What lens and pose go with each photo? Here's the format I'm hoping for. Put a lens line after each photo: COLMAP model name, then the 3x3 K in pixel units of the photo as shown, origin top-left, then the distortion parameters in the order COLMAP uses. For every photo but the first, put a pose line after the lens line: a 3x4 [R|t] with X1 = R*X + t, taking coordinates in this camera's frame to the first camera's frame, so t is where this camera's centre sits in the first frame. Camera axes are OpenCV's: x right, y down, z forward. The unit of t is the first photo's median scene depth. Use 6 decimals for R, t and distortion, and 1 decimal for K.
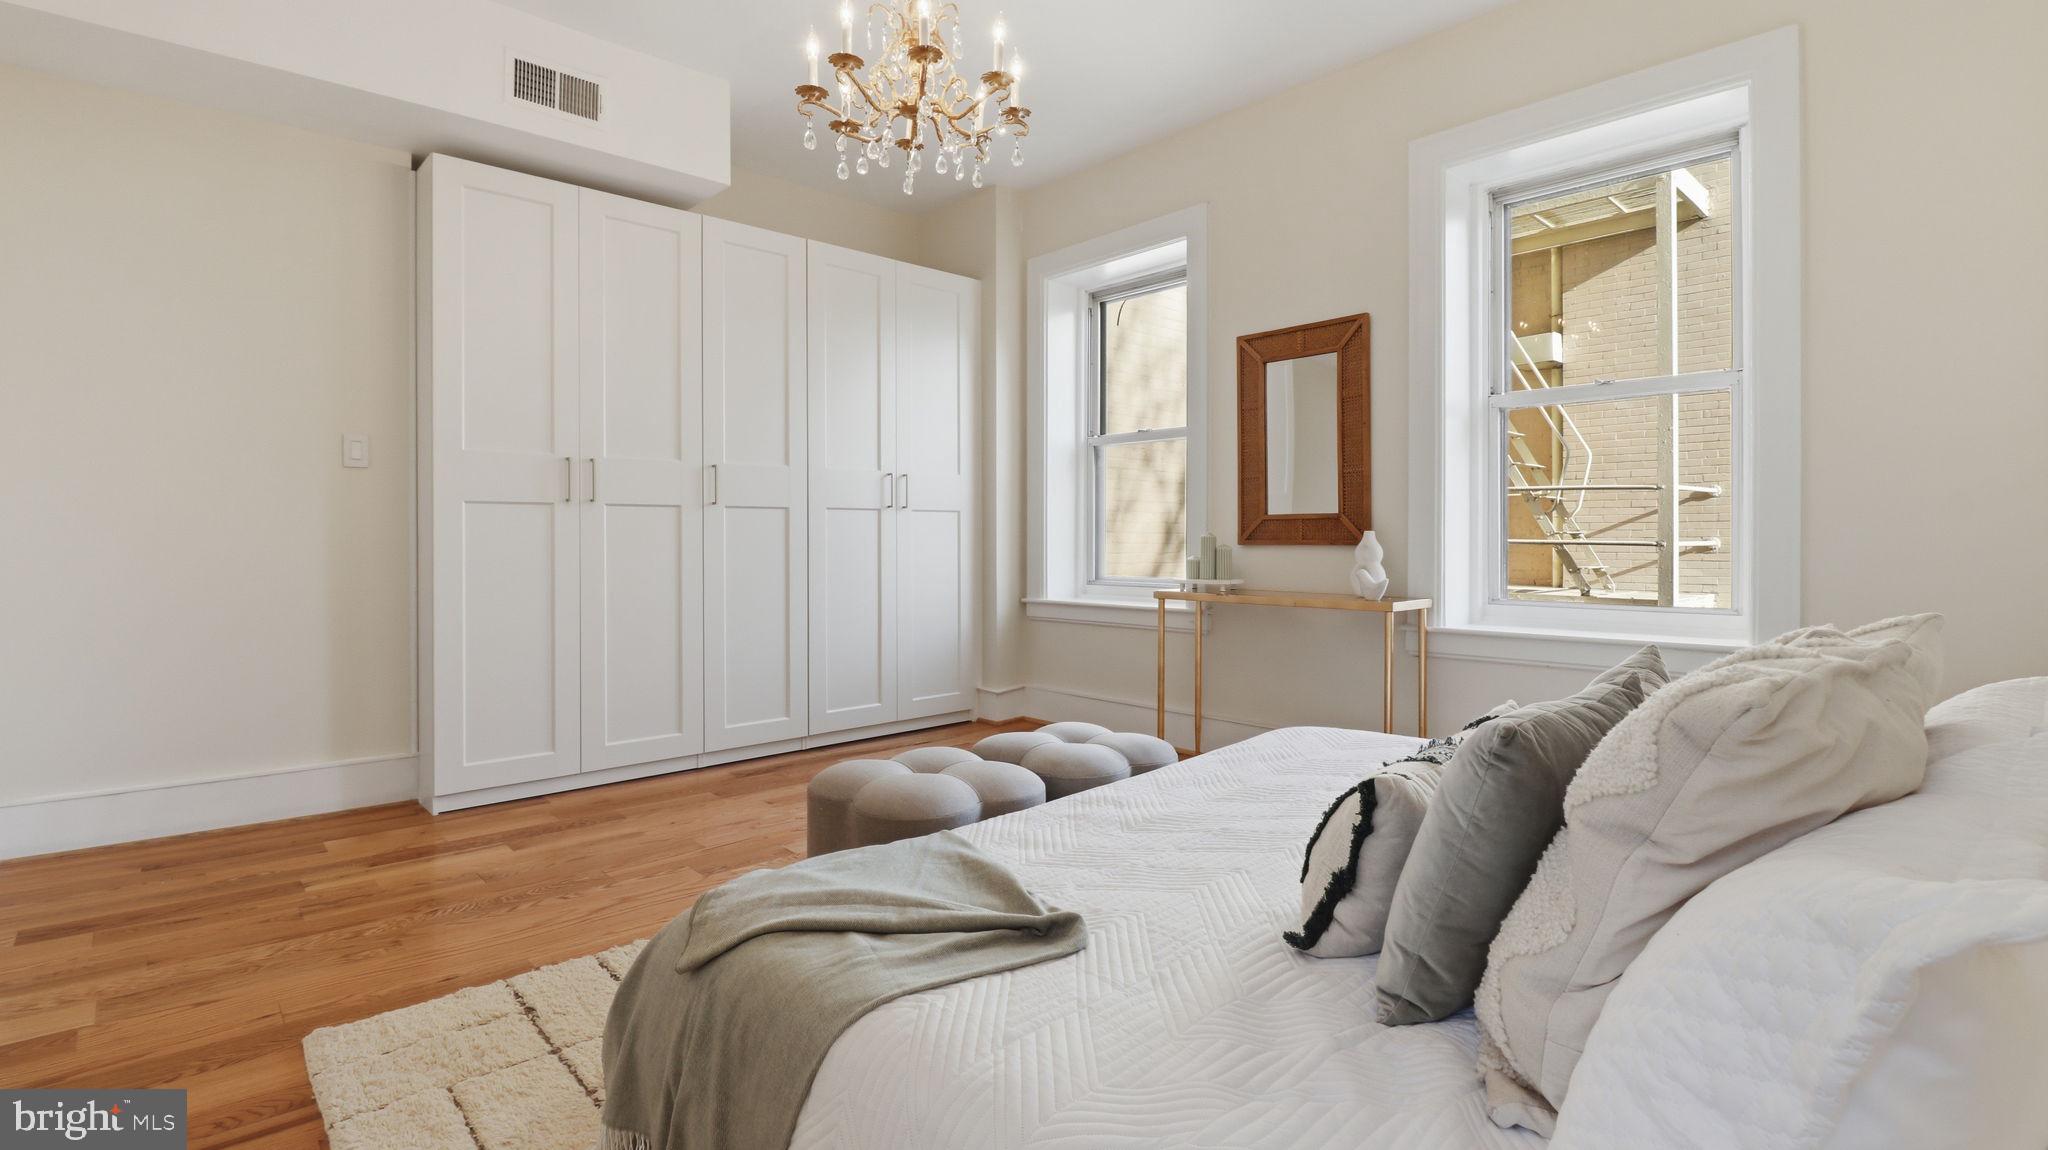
lens RADIAL K [[975.2, 0, 1027.4], [0, 975.2, 548.0], [0, 0, 1]] dist [-0.004265, -0.001003]
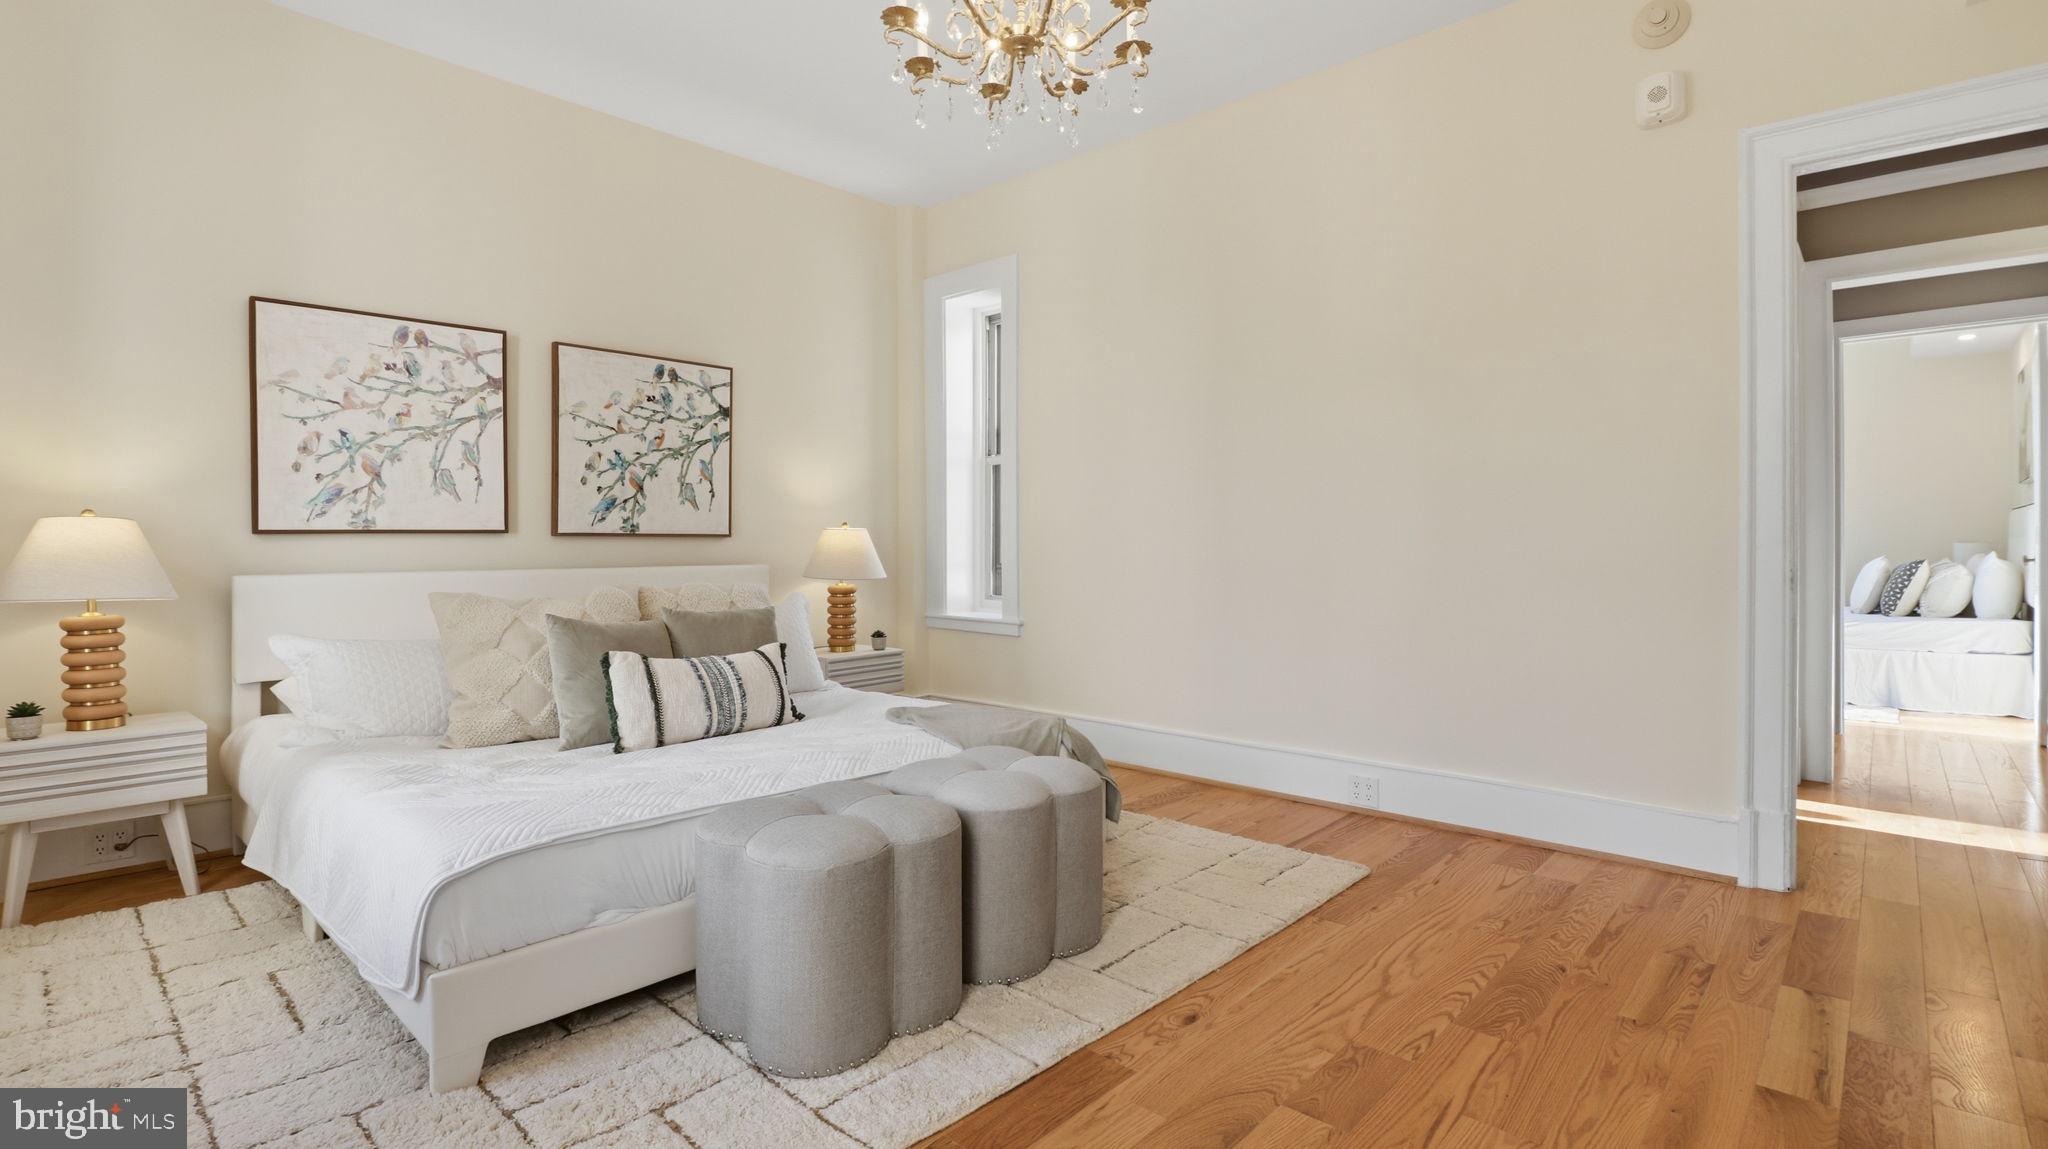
lens RADIAL K [[975.2, 0, 1027.4], [0, 975.2, 547.5], [0, 0, 1]] dist [-0.004265, -0.001003]
pose [[-0.995701, 0.004333, -0.092524, -0.028390], [0.003374, 0.999939, 0.010529, -0.016080], [0.092564, 0.010172, -0.995655, 1.258006]]
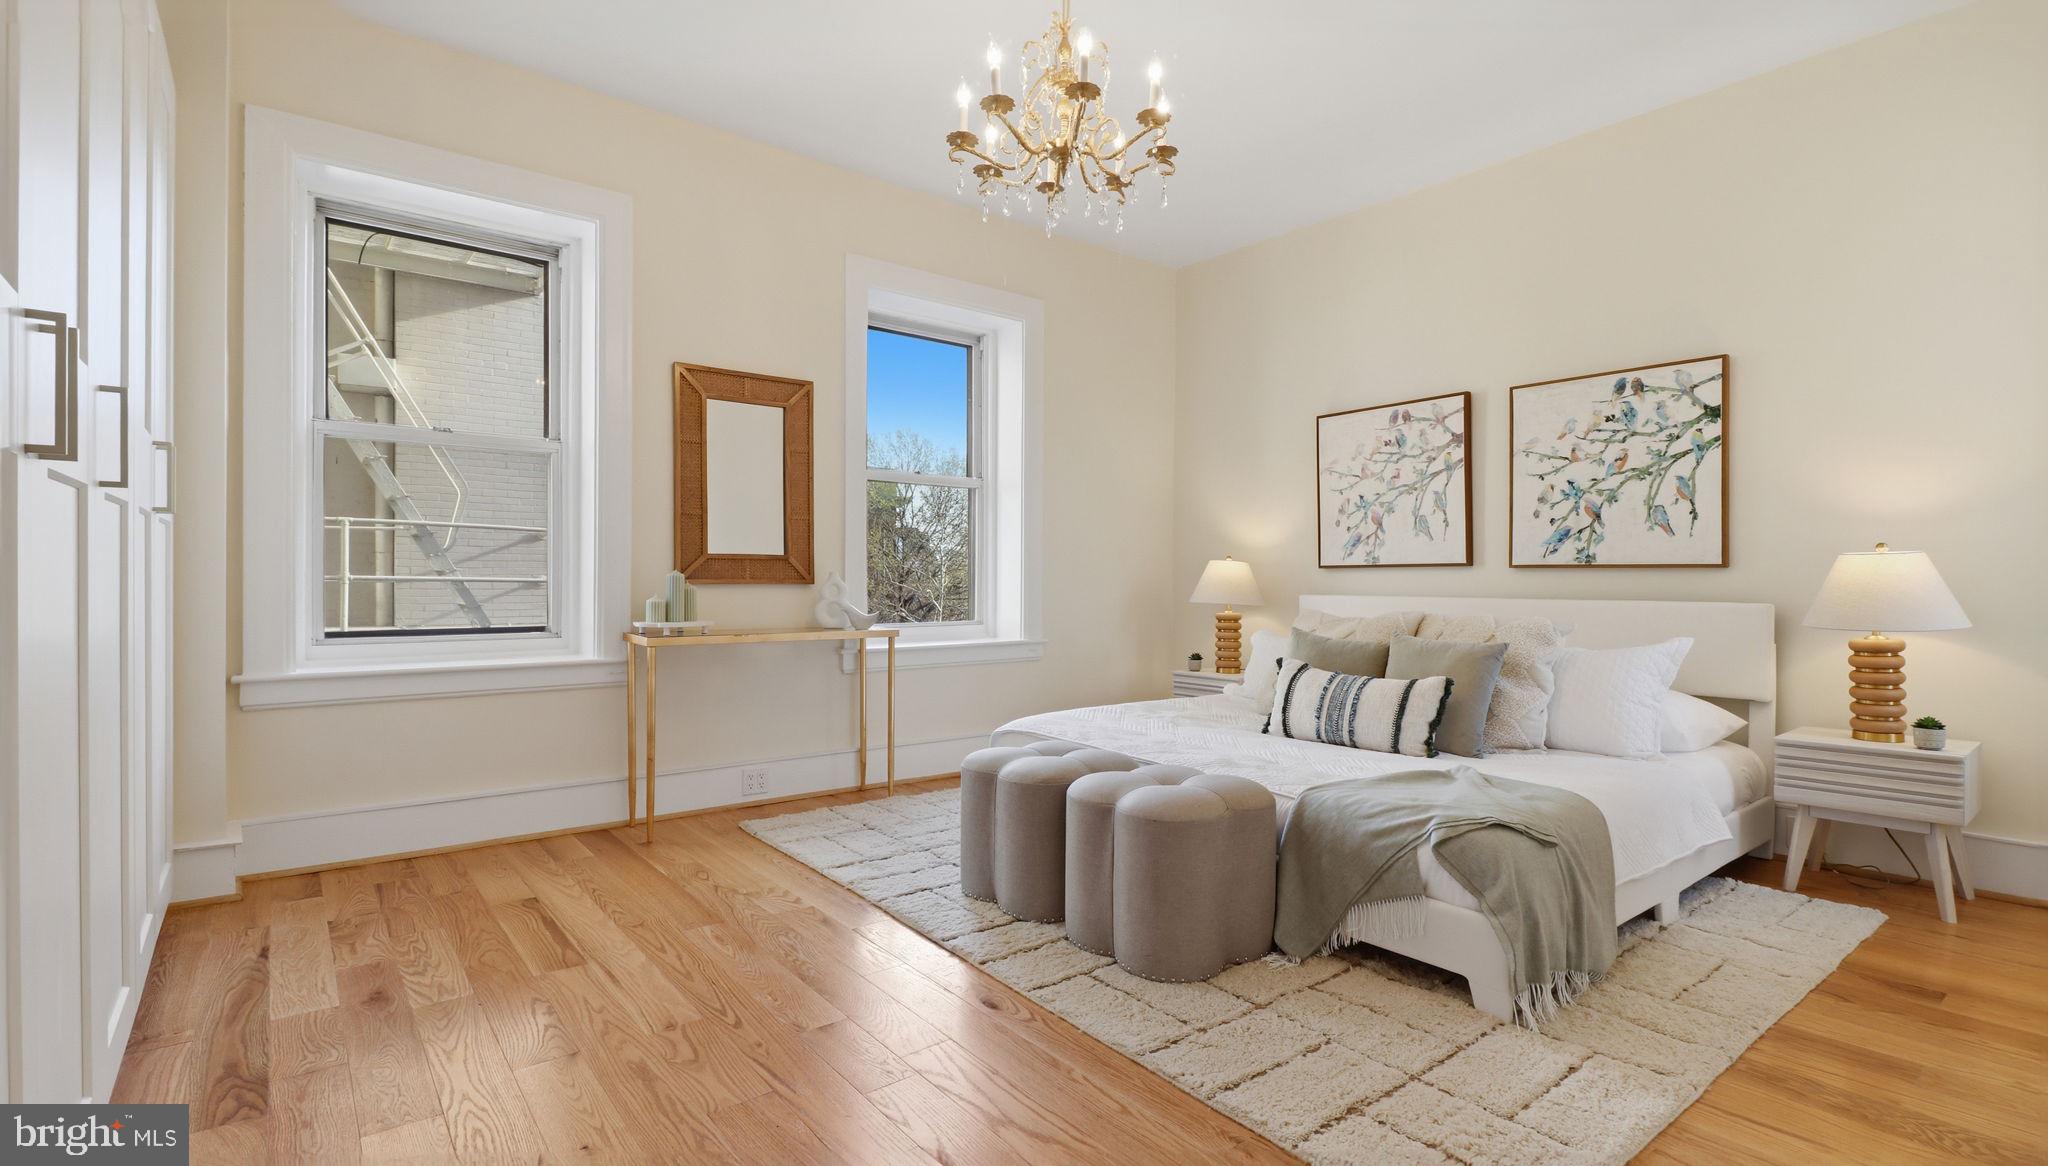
lens RADIAL K [[905.5, 0, 1101.7], [0, 905.5, 580.7], [0, 0, 1]] dist [-0.021932, -0.000134]
pose [[0.030615, -0.001556, 0.999530, -0.680475], [0.002552, 0.999996, 0.001478, -0.007141], [-0.999528, 0.002505, 0.030618, 0.603828]]
